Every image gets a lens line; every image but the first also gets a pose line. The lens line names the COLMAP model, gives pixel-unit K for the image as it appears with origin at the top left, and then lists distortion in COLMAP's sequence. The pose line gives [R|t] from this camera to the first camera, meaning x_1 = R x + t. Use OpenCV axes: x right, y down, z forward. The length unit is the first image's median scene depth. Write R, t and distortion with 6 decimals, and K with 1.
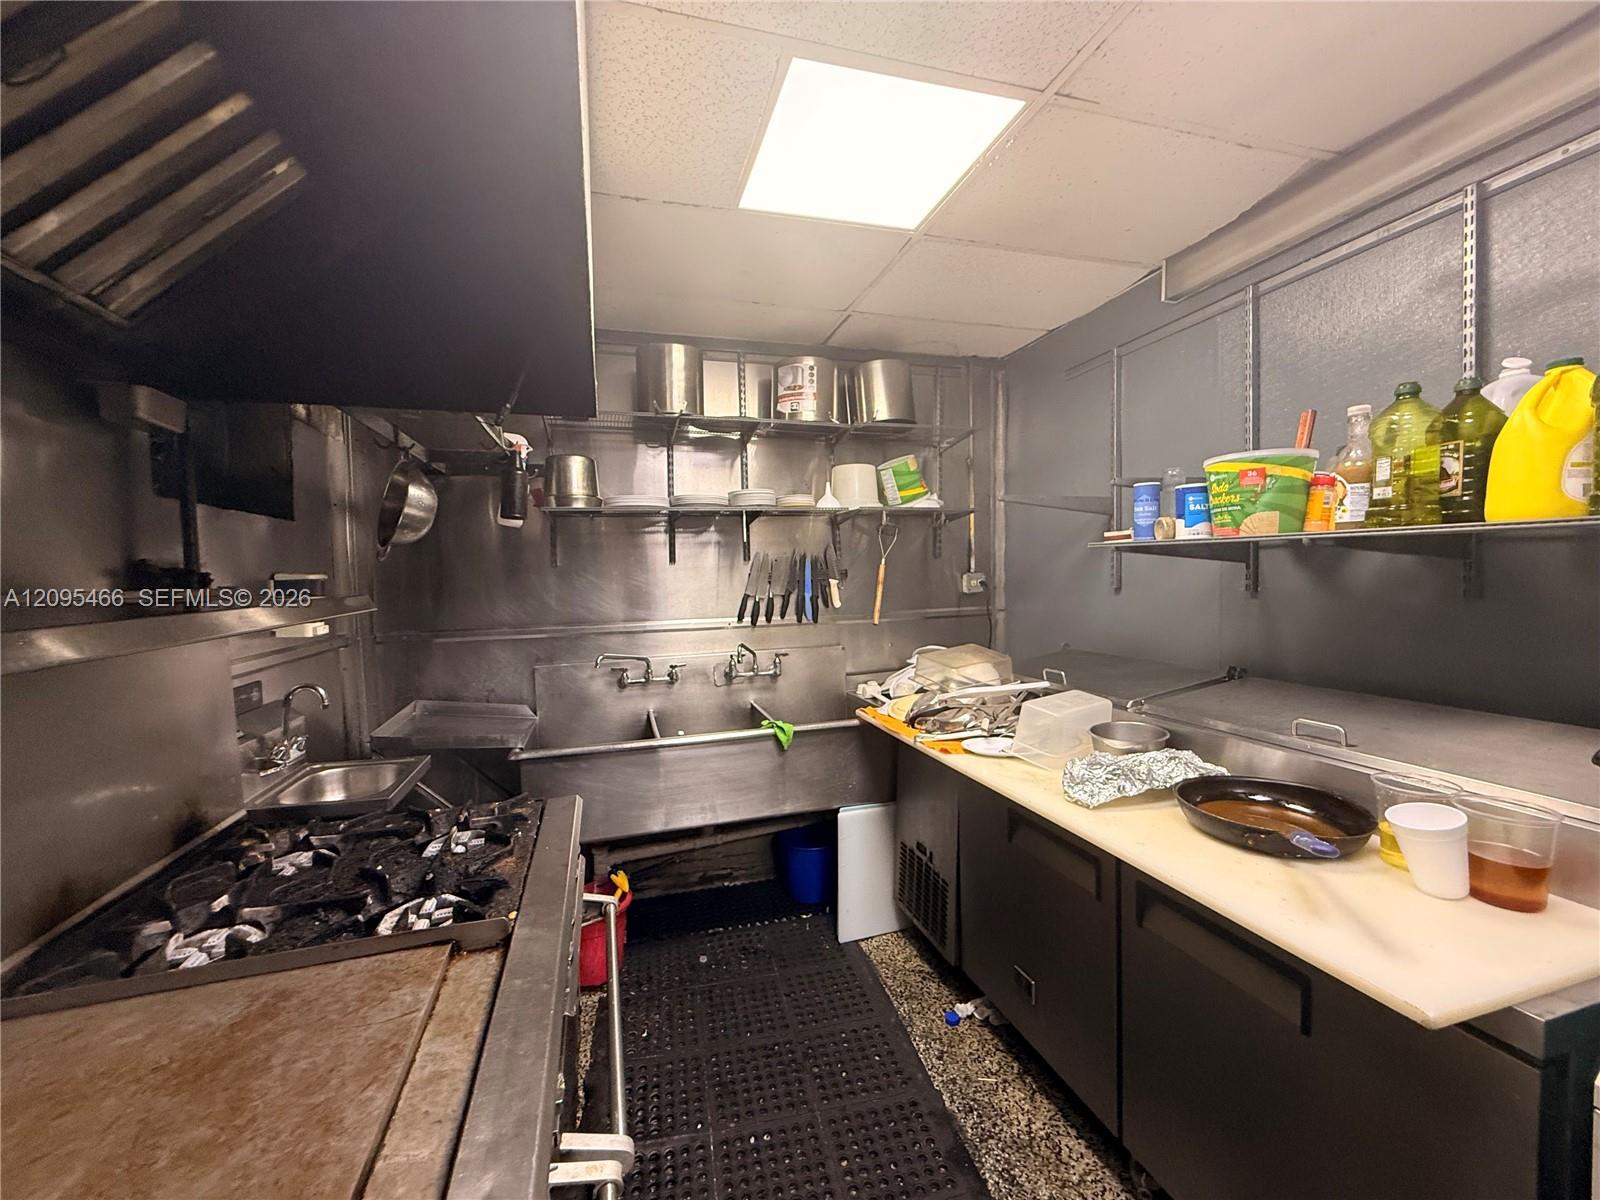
lens RADIAL K [[643.7, 0, 800.0], [0, 643.7, 600.0], [0, 0, 1]] dist [-0.002146, 0.000011]
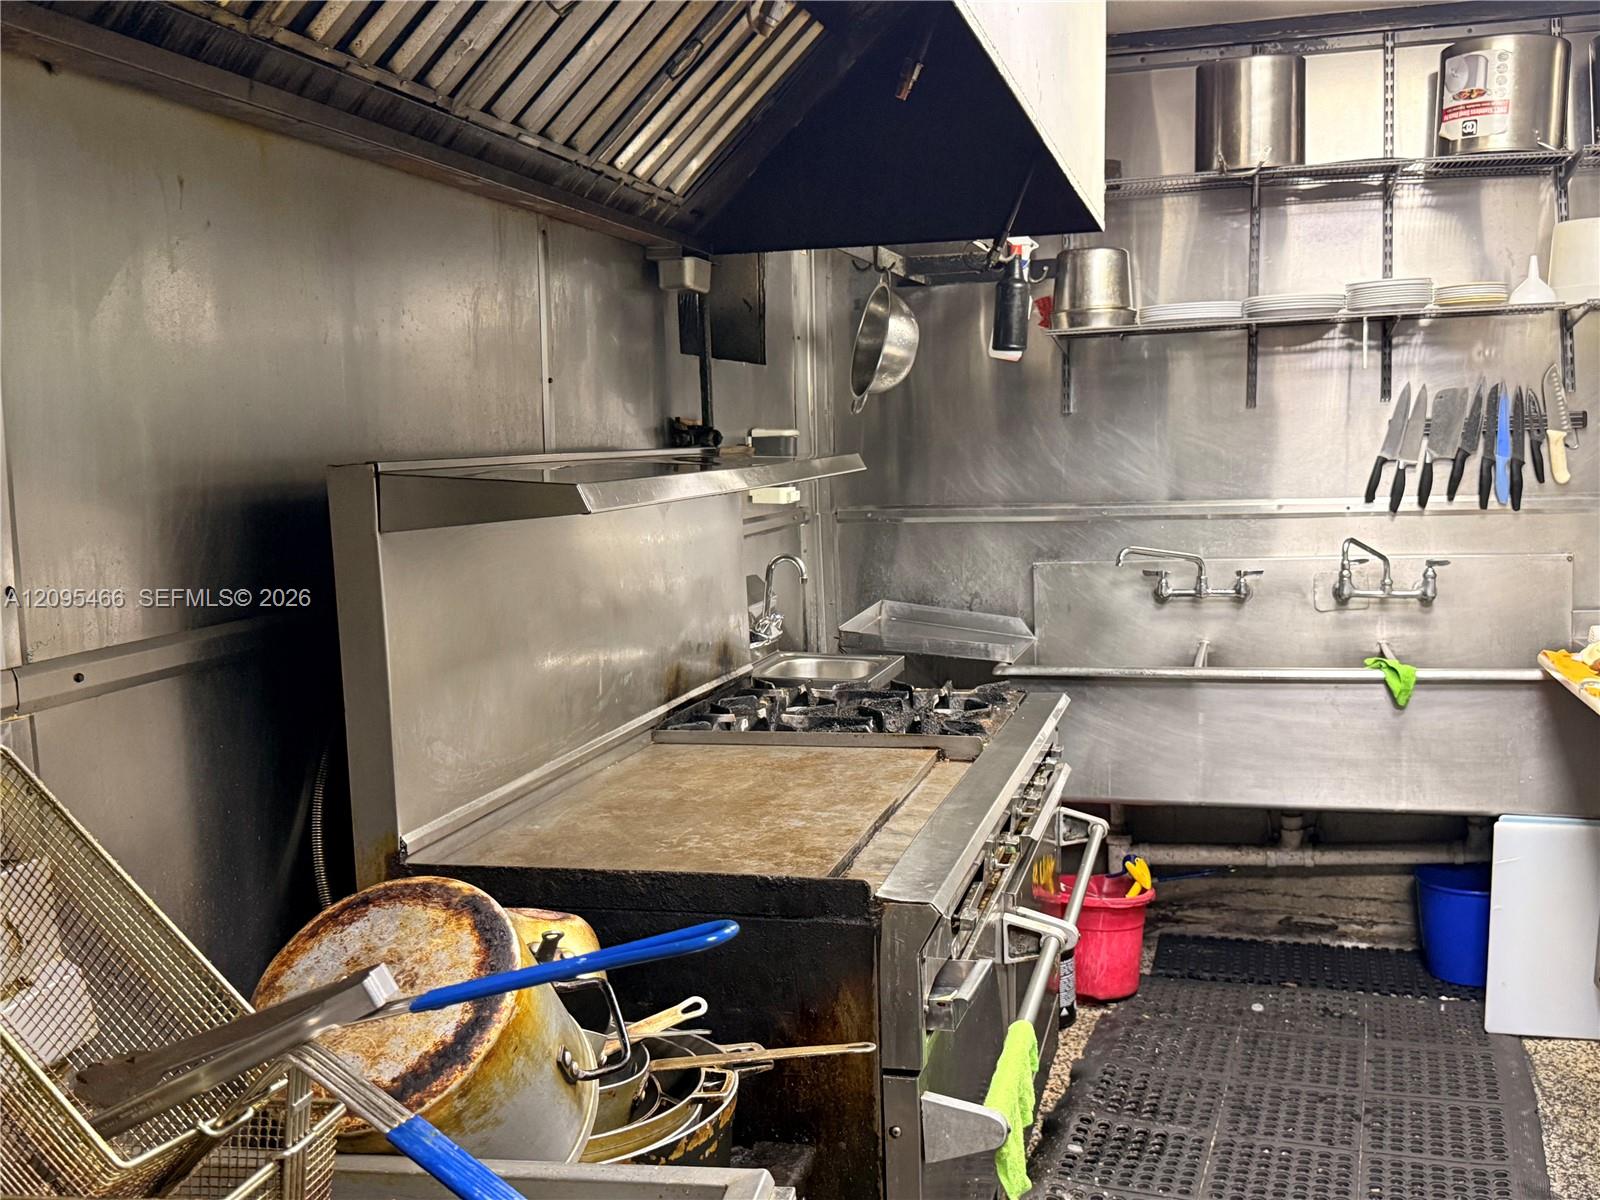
lens RADIAL K [[1601.2, 0, 800.0], [0, 1601.2, 600.0], [0, 0, 1]] dist [0.196623, -0.360209]
pose [[0.846921, 0.055171, -0.528849, 0.288620], [-0.014568, 0.996637, 0.080641, 0.009527], [0.531519, -0.060592, 0.844876, -0.589332]]
